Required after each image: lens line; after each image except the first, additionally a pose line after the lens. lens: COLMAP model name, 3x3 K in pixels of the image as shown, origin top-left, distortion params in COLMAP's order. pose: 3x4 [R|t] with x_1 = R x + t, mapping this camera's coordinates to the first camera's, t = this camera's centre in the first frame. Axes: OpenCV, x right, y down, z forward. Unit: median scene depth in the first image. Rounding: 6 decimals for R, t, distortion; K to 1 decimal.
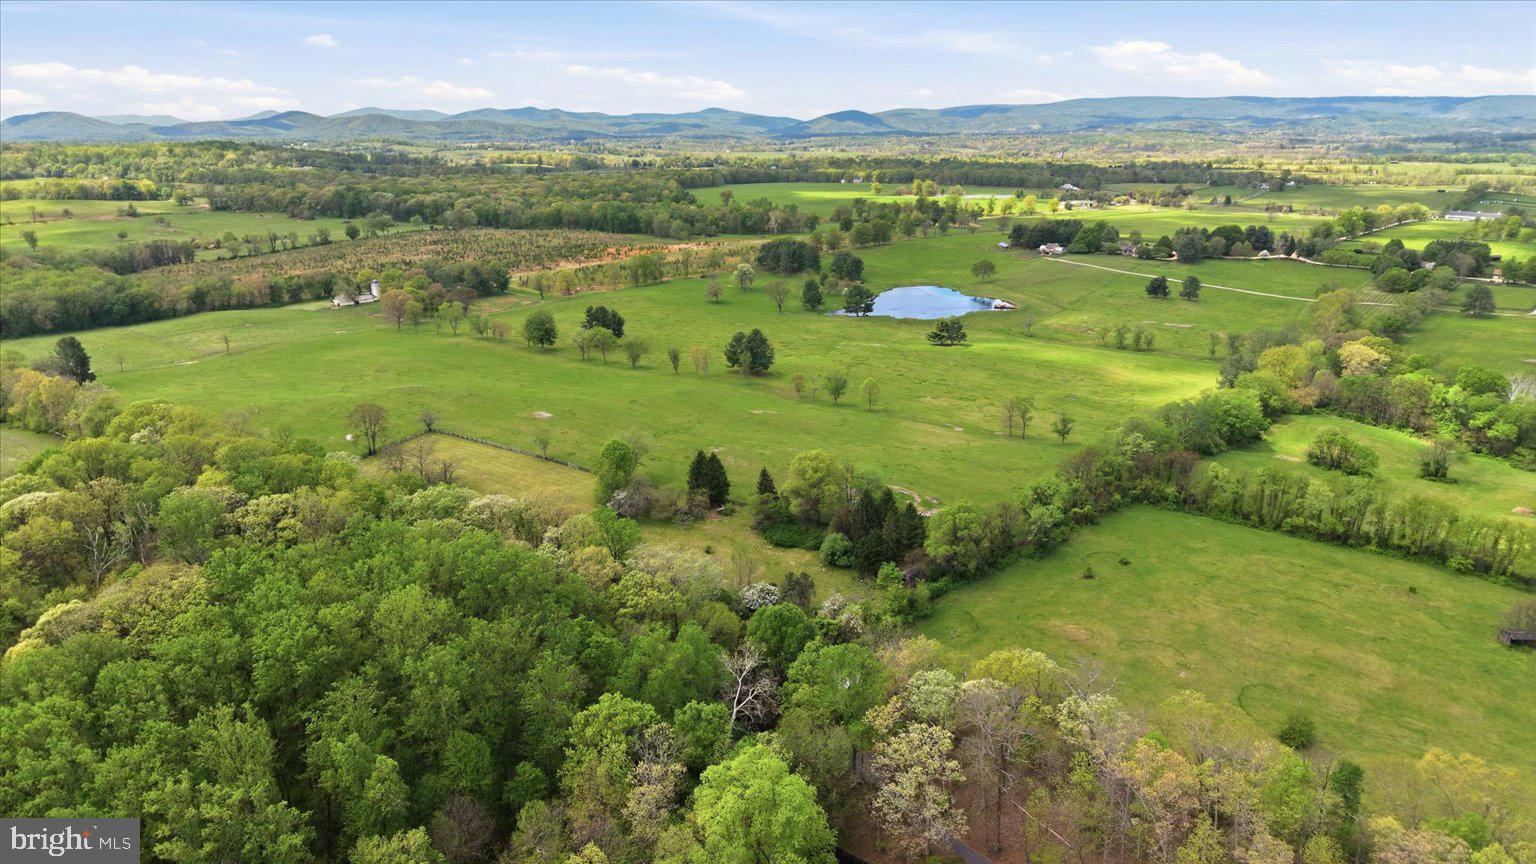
lens RADIAL K [[1026.3, 0, 768.4], [0, 1026.3, 432.4], [0, 0, 1]] dist [0.055036, -0.065462]
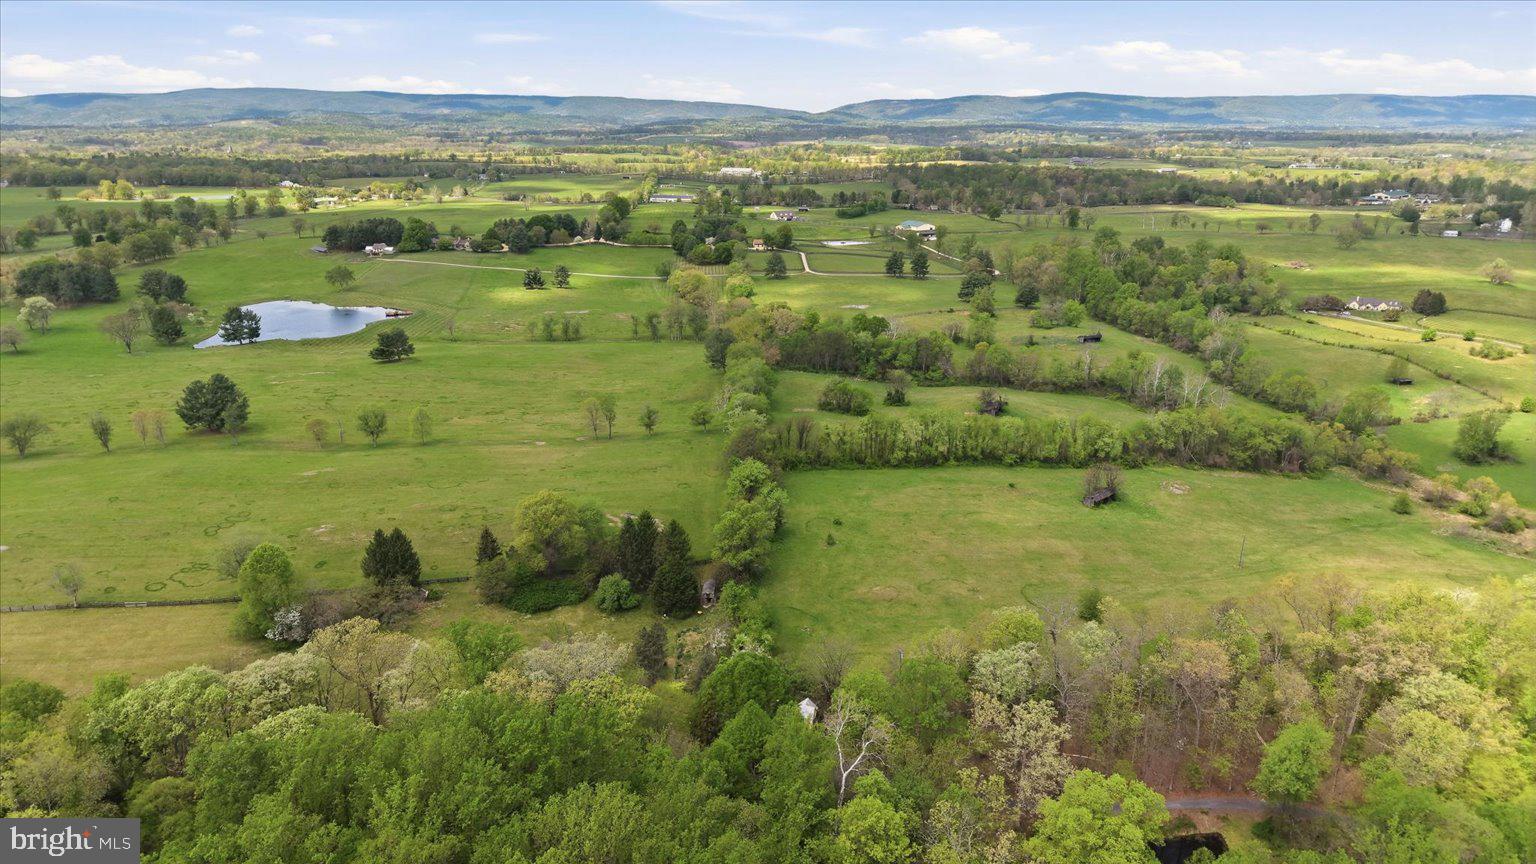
lens RADIAL K [[1026.3, 0, 768.4], [0, 1026.3, 432.4], [0, 0, 1]] dist [0.055036, -0.065462]
pose [[0.712068, -0.194394, 0.674663, -0.162940], [0.190431, 0.978361, 0.080910, -0.027171], [-0.675792, 0.070863, 0.733678, 0.097243]]
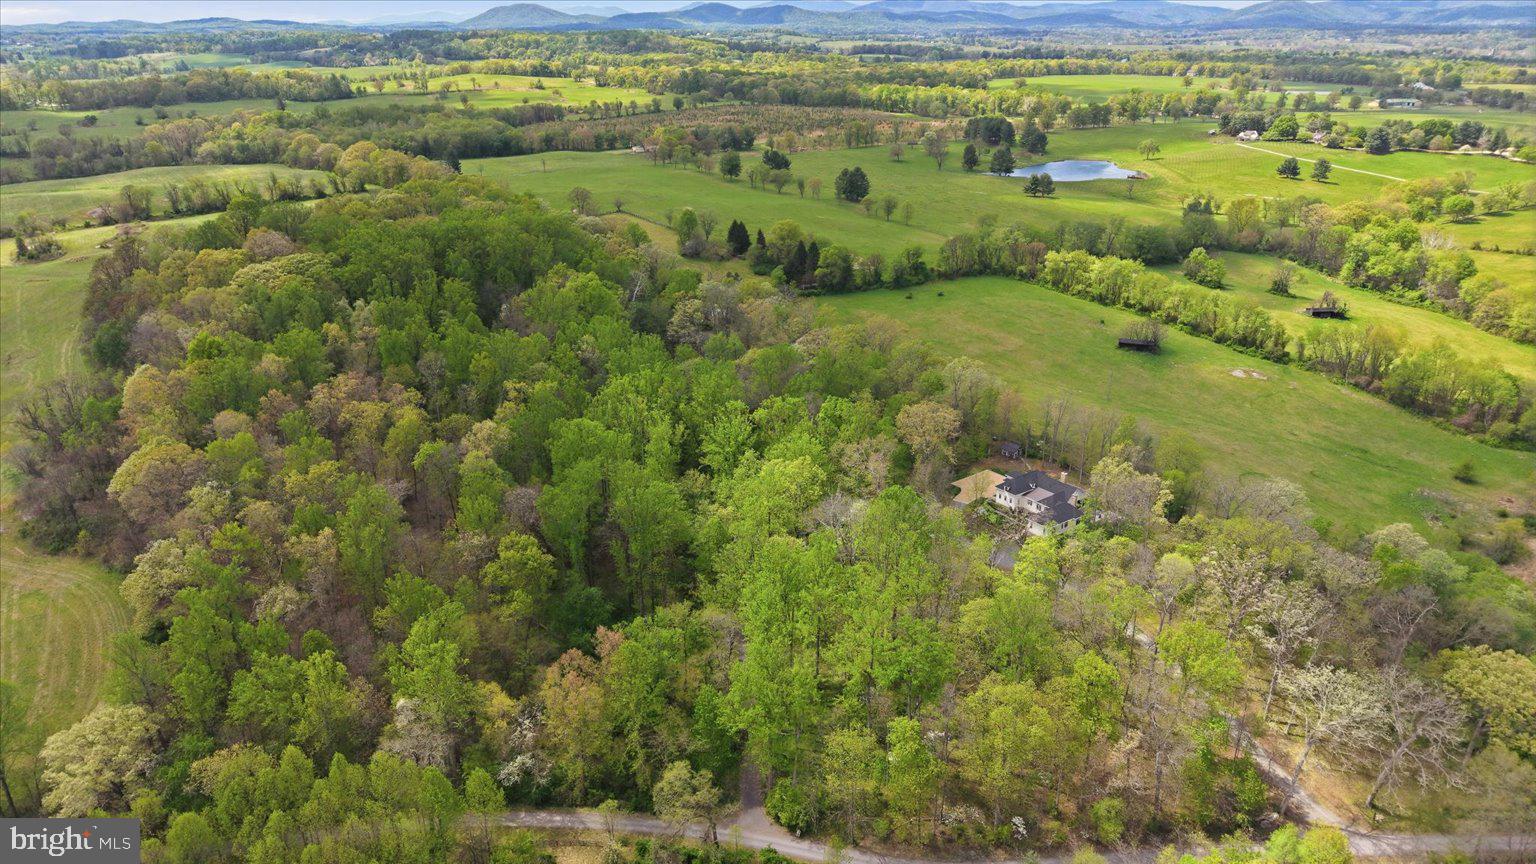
lens RADIAL K [[1026.3, 0, 768.4], [0, 1026.3, 432.4], [0, 0, 1]] dist [0.055036, -0.065462]
pose [[0.932142, 0.139805, -0.334016, 0.252248], [-0.108437, 0.987901, 0.110877, 0.072560], [0.345476, -0.067133, 0.936023, -0.237307]]
